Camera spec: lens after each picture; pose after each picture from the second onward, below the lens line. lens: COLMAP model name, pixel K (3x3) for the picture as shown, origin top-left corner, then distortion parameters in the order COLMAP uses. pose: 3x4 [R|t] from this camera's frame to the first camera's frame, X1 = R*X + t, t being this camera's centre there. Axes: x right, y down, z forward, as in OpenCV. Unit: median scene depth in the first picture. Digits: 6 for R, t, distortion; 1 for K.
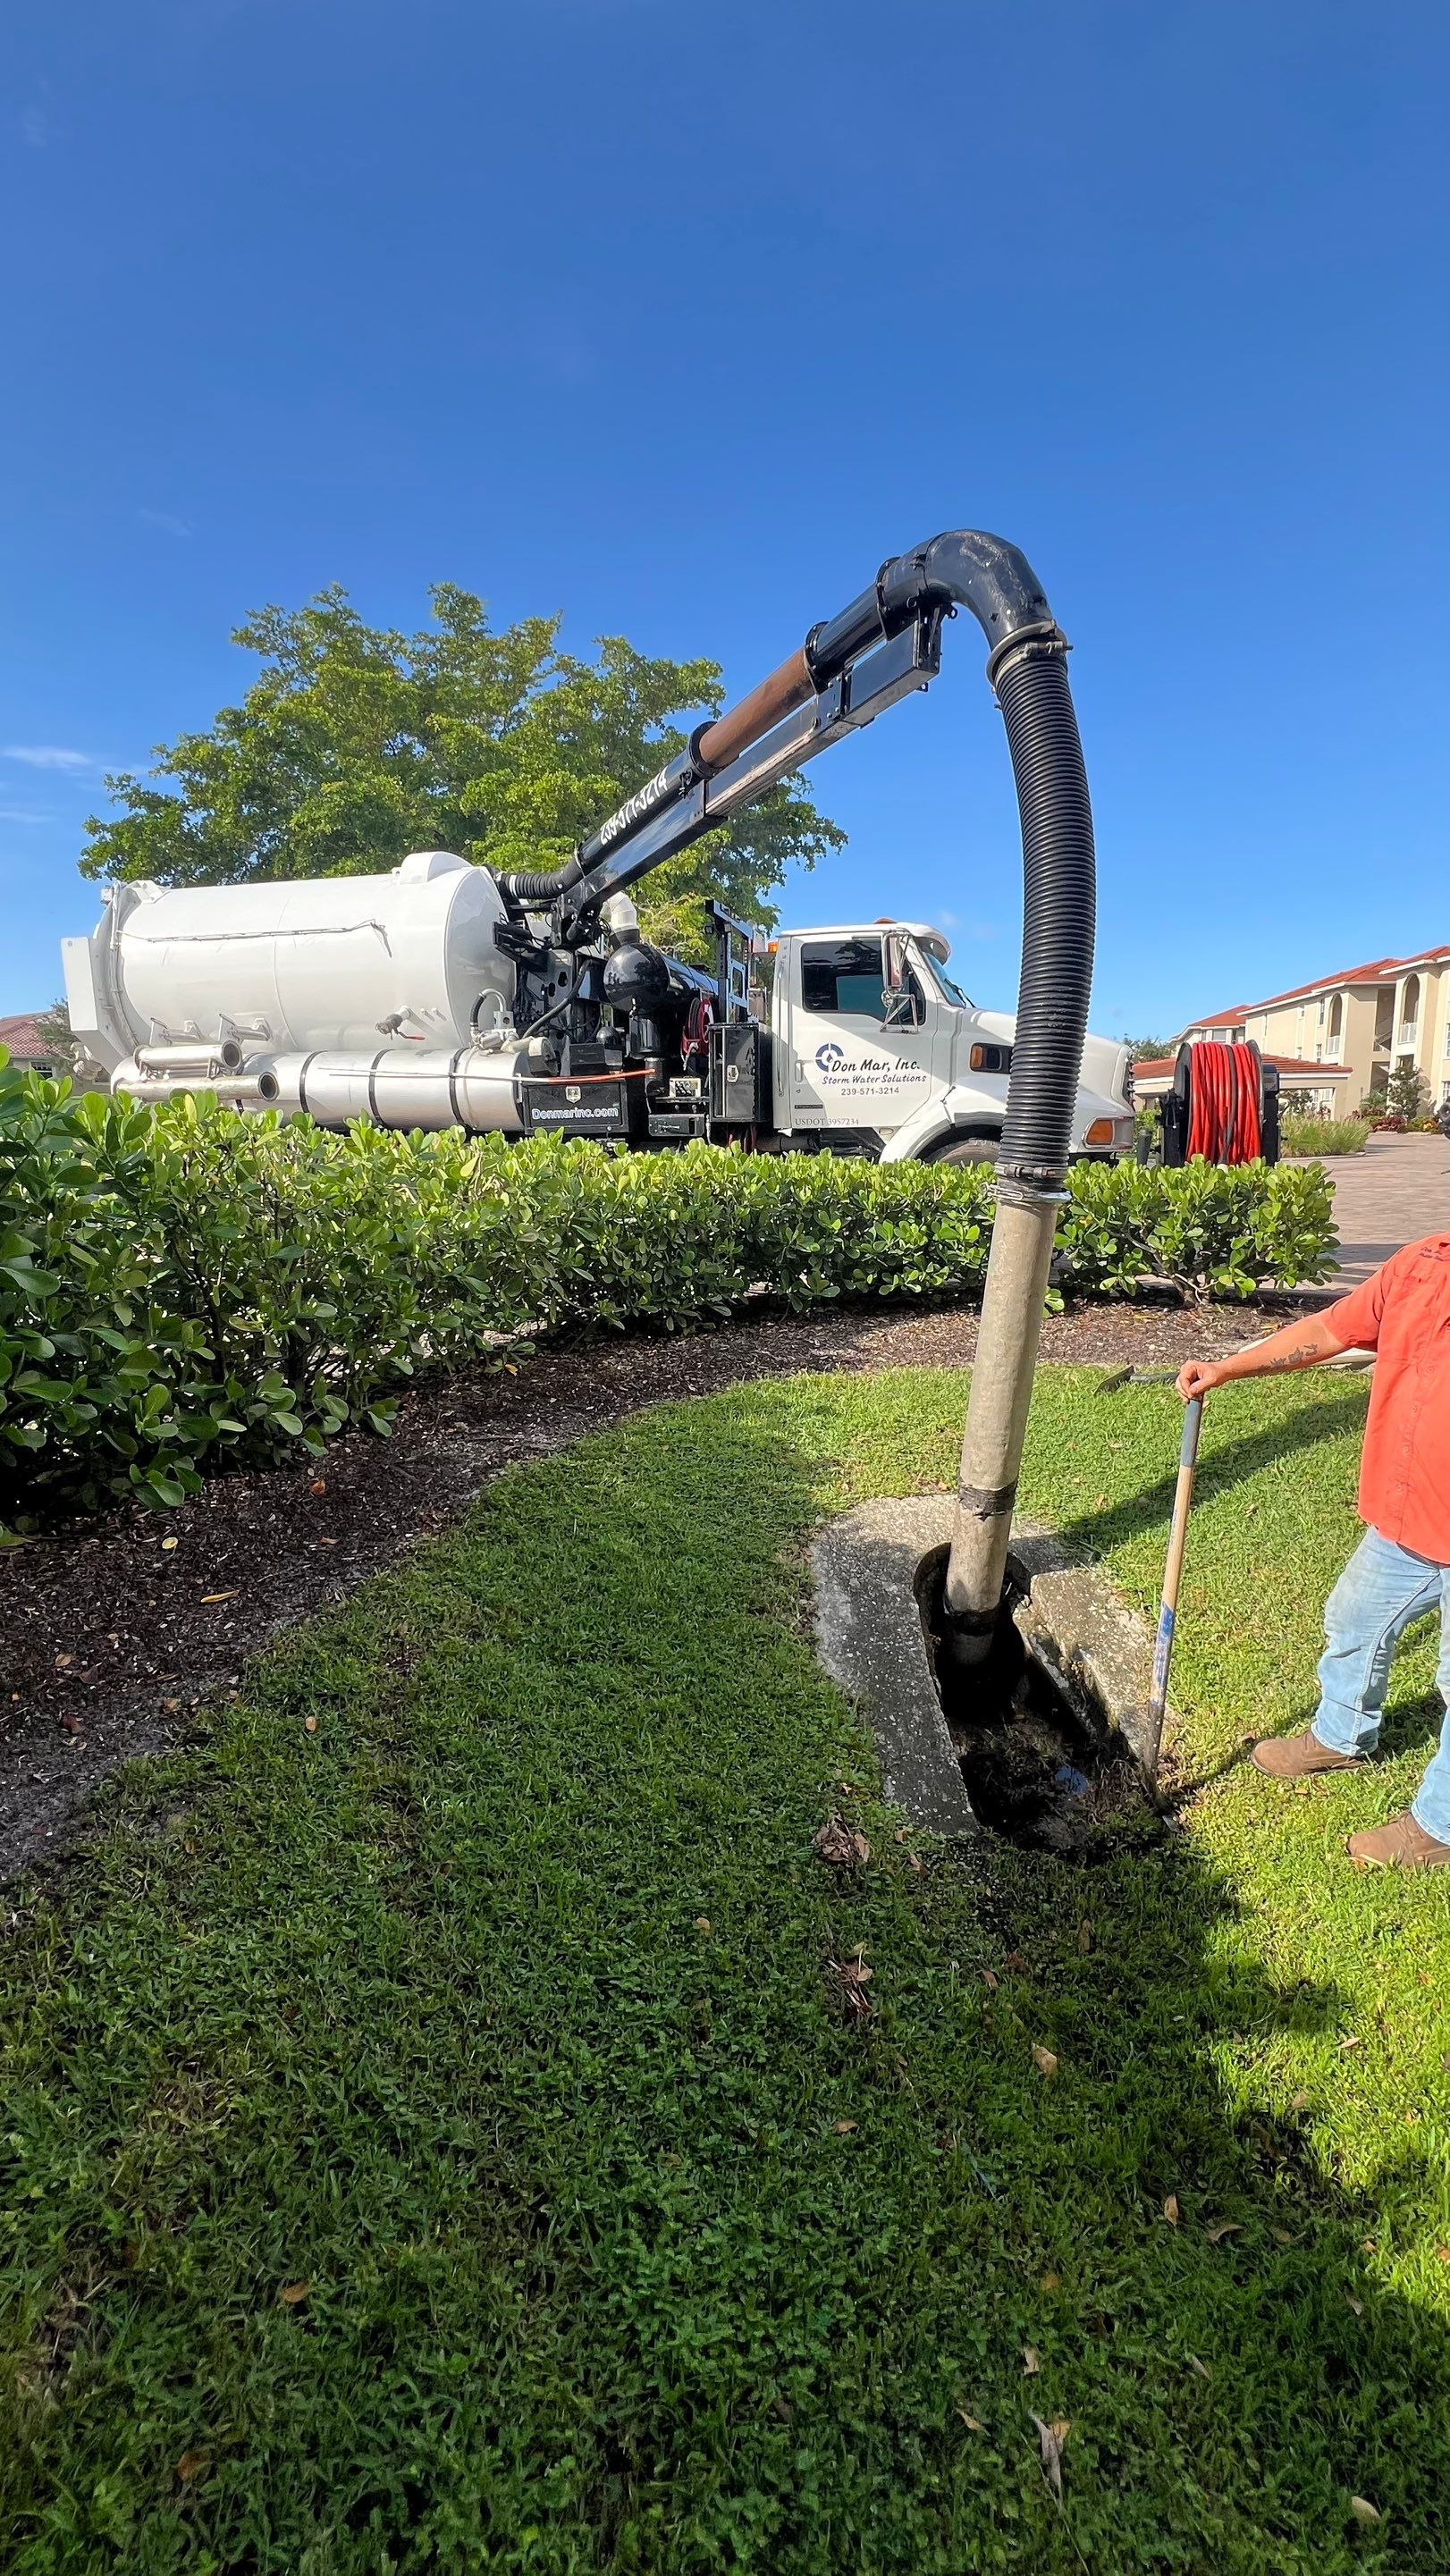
lens RADIAL K [[1024.7, 0, 718.1], [0, 1024.7, 1283.2], [0, 0, 1]] dist [-0.002233, -0.000118]
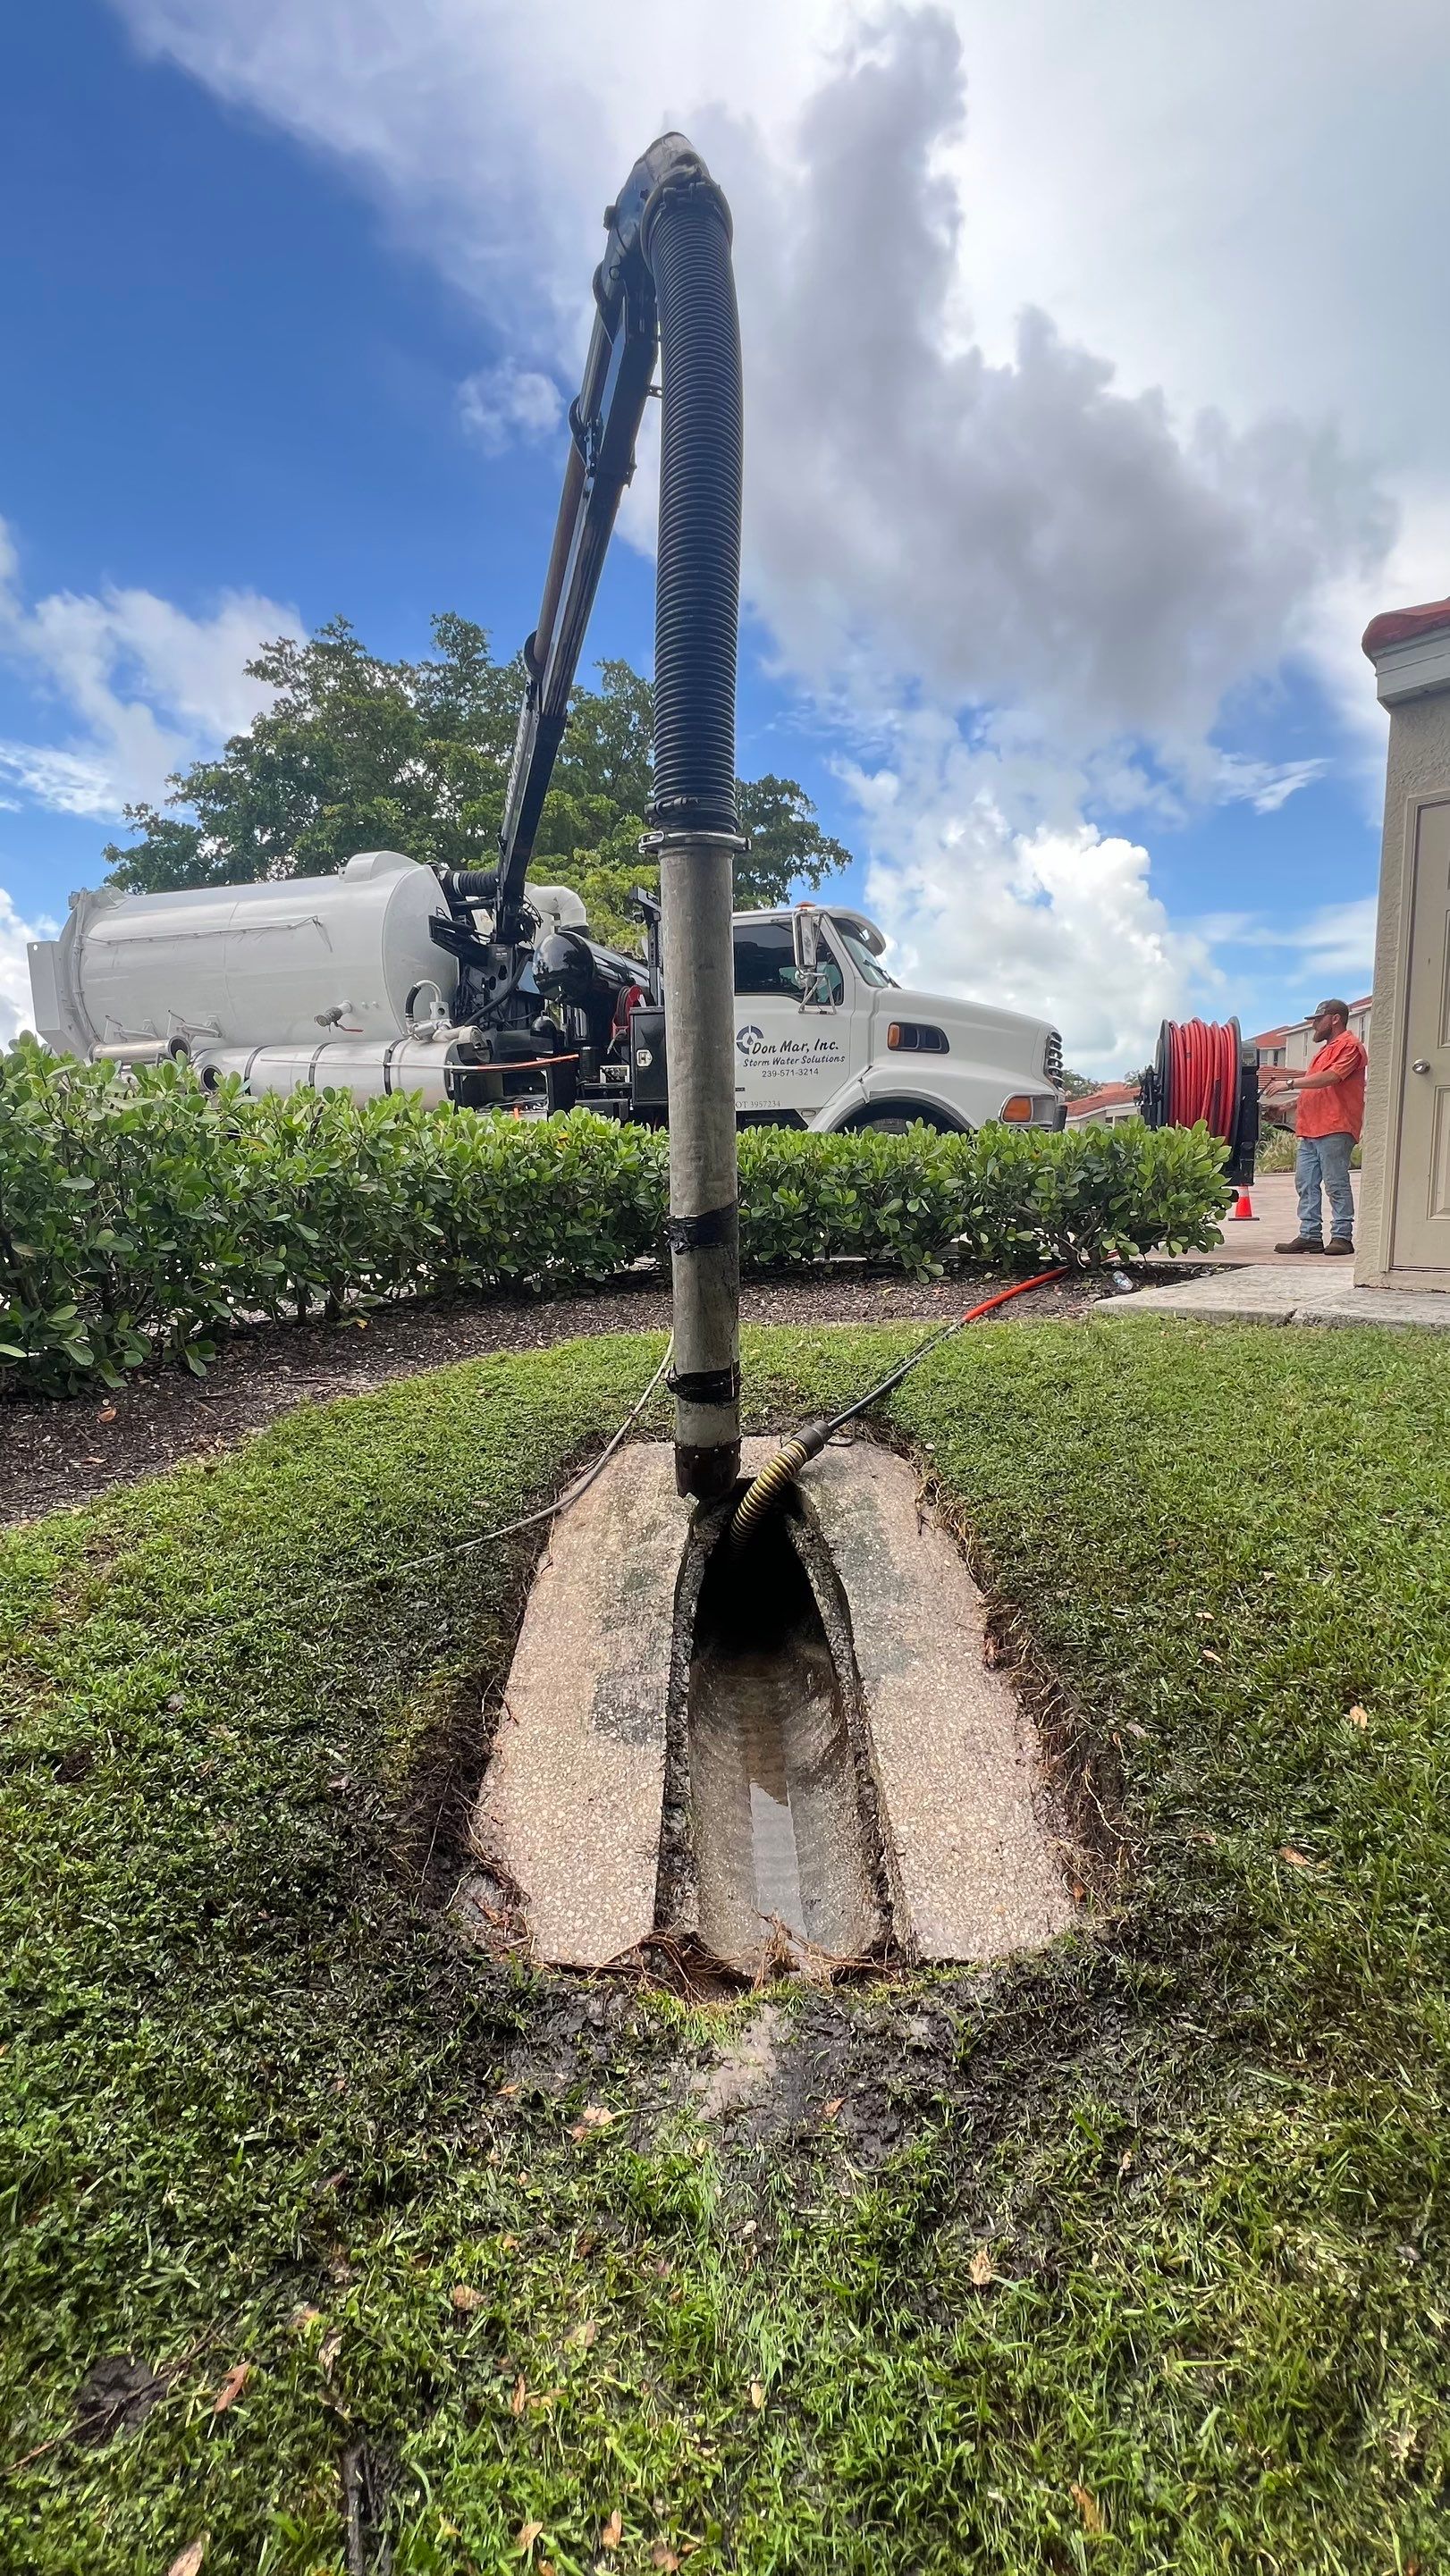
lens RADIAL K [[1025.4, 0, 720.7], [0, 1025.4, 1280.0], [0, 0, 1]] dist [0.001145, 0.000477]
pose [[0.999132, -0.001411, -0.041633, 0.114307], [0.000066, 0.999479, -0.032285, 0.043552], [0.041657, 0.032255, 0.998611, 0.006193]]
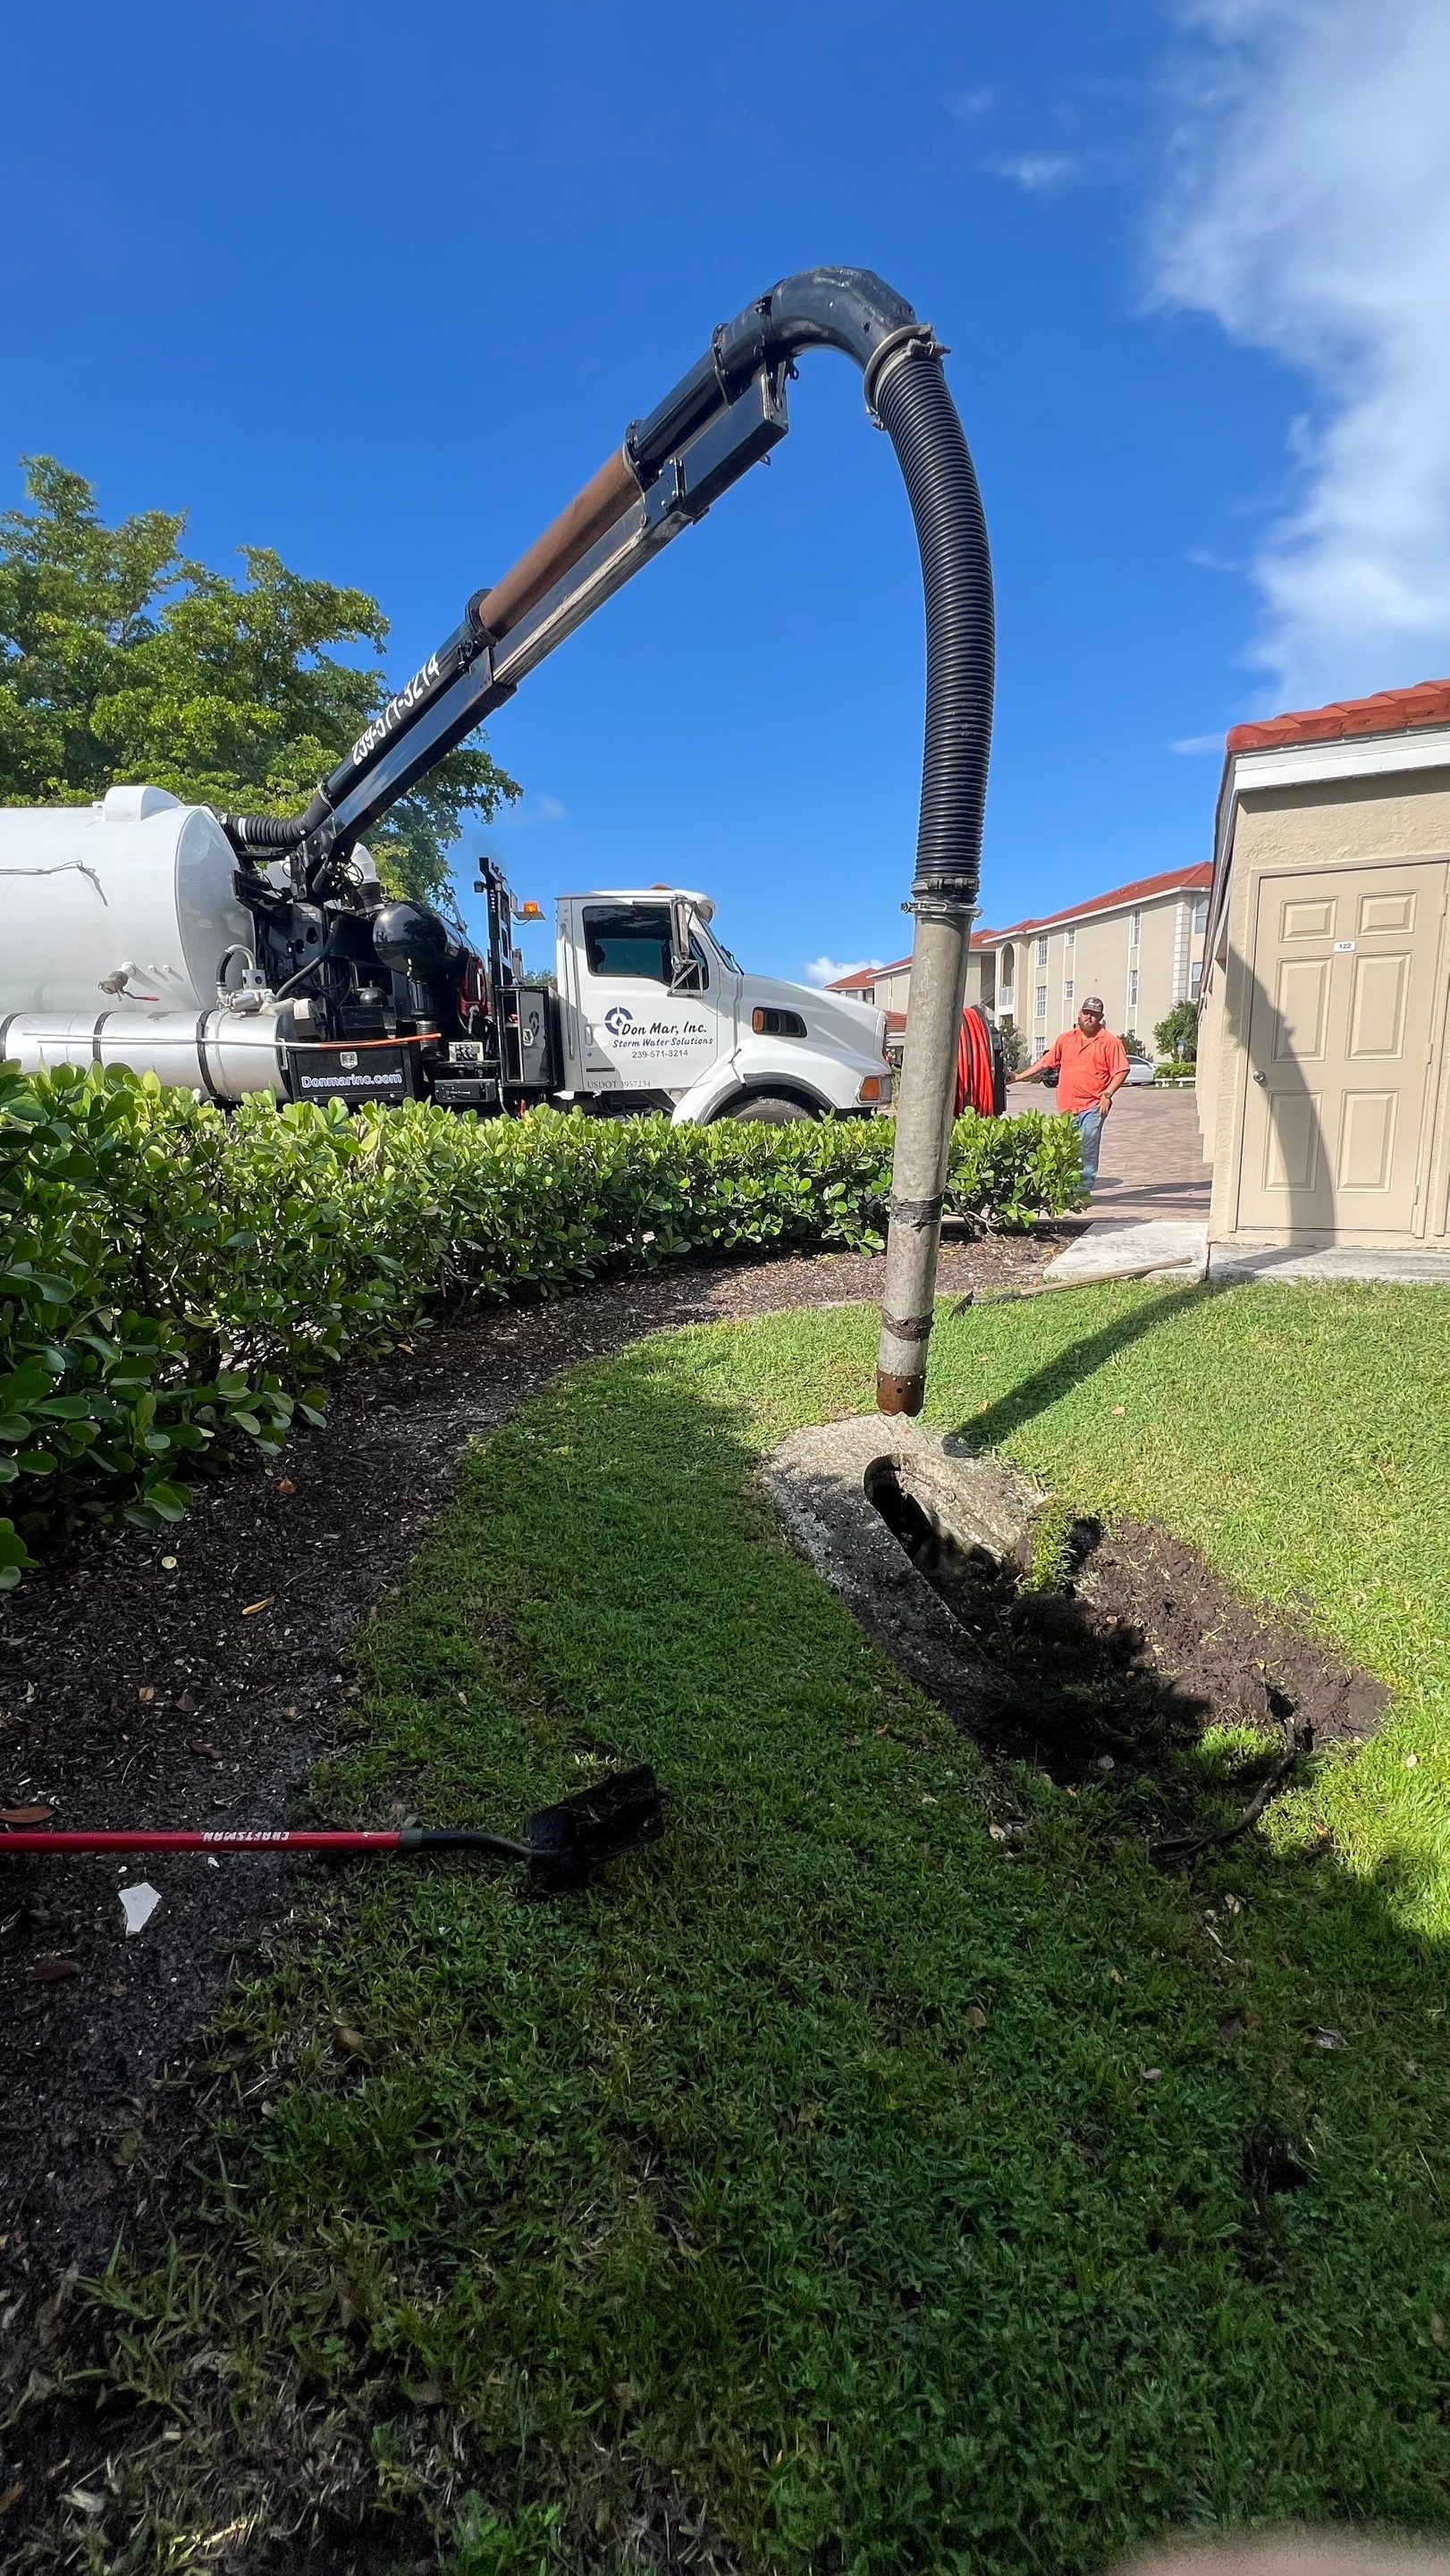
lens RADIAL K [[1033.5, 0, 716.5], [0, 1033.5, 1279.1], [0, 0, 1]] dist [-0.000969, 0.000378]
pose [[0.946661, -0.078898, 0.312422, -0.132239], [0.068893, 0.996699, 0.042951, -0.001832], [-0.314779, -0.019136, 0.948972, -0.009615]]
